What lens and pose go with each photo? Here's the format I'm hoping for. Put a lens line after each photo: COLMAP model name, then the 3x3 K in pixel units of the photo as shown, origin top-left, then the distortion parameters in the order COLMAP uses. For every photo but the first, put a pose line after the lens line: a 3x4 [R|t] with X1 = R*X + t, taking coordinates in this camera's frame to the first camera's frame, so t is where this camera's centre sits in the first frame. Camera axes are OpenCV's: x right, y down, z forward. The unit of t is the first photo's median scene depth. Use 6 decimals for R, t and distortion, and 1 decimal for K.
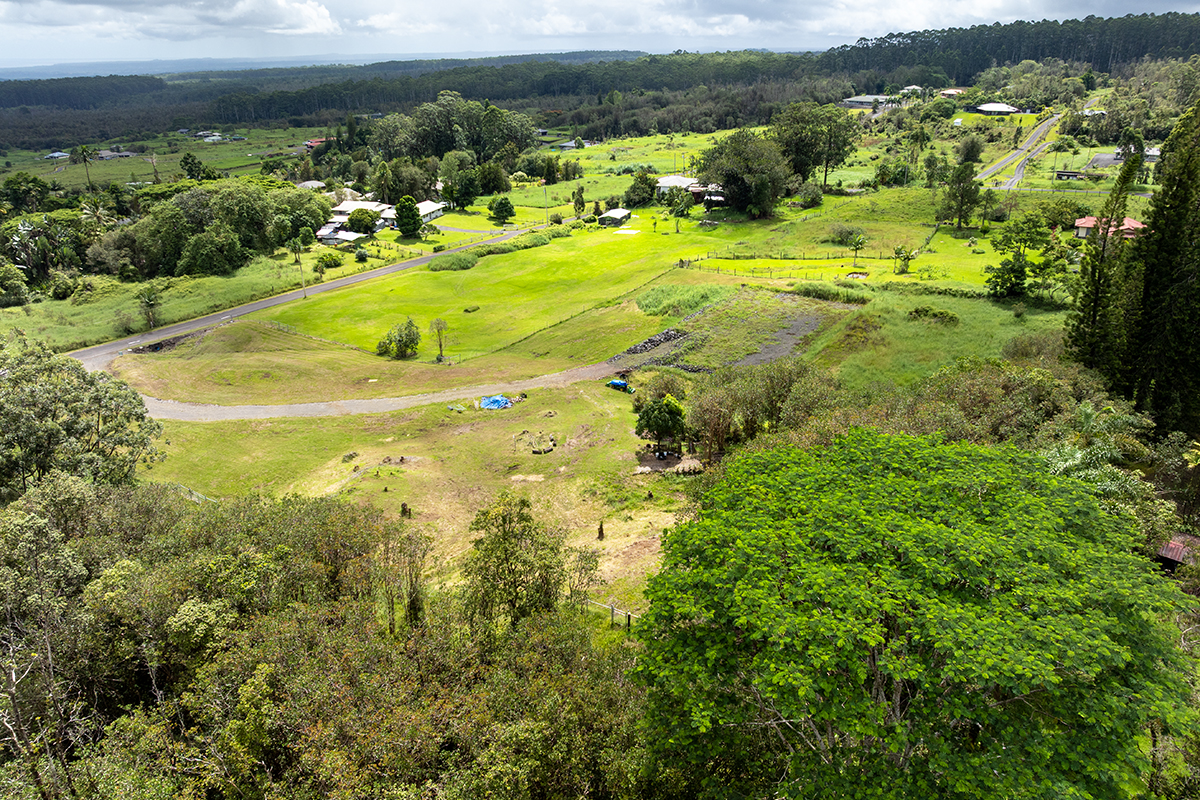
lens RADIAL K [[814.5, 0, 600.0], [0, 814.5, 400.0], [0, 0, 1]] dist [-0.038122, -0.000697]
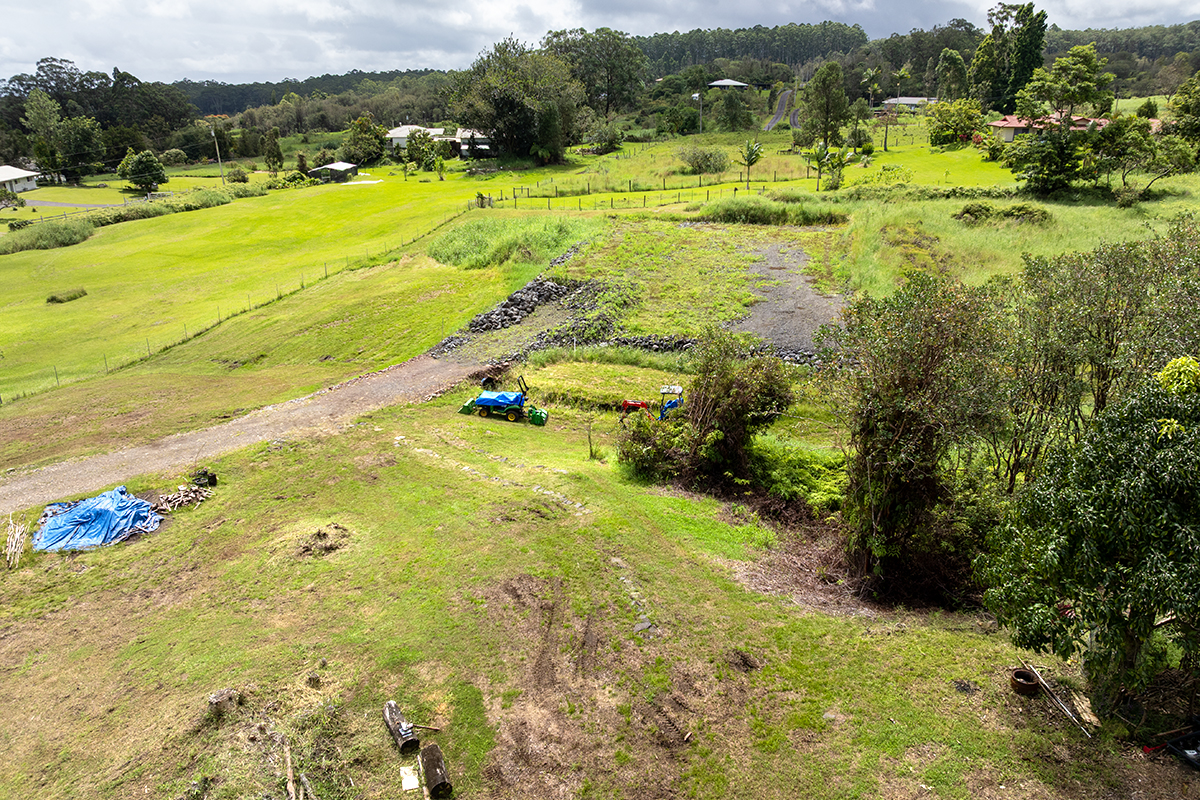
lens RADIAL K [[814.5, 0, 600.0], [0, 814.5, 400.0], [0, 0, 1]] dist [-0.038122, -0.000697]
pose [[0.931387, -0.123522, 0.342433, -0.038509], [0.137212, 0.990413, -0.015946, -0.006376], [-0.337180, 0.061838, 0.939407, 0.457368]]
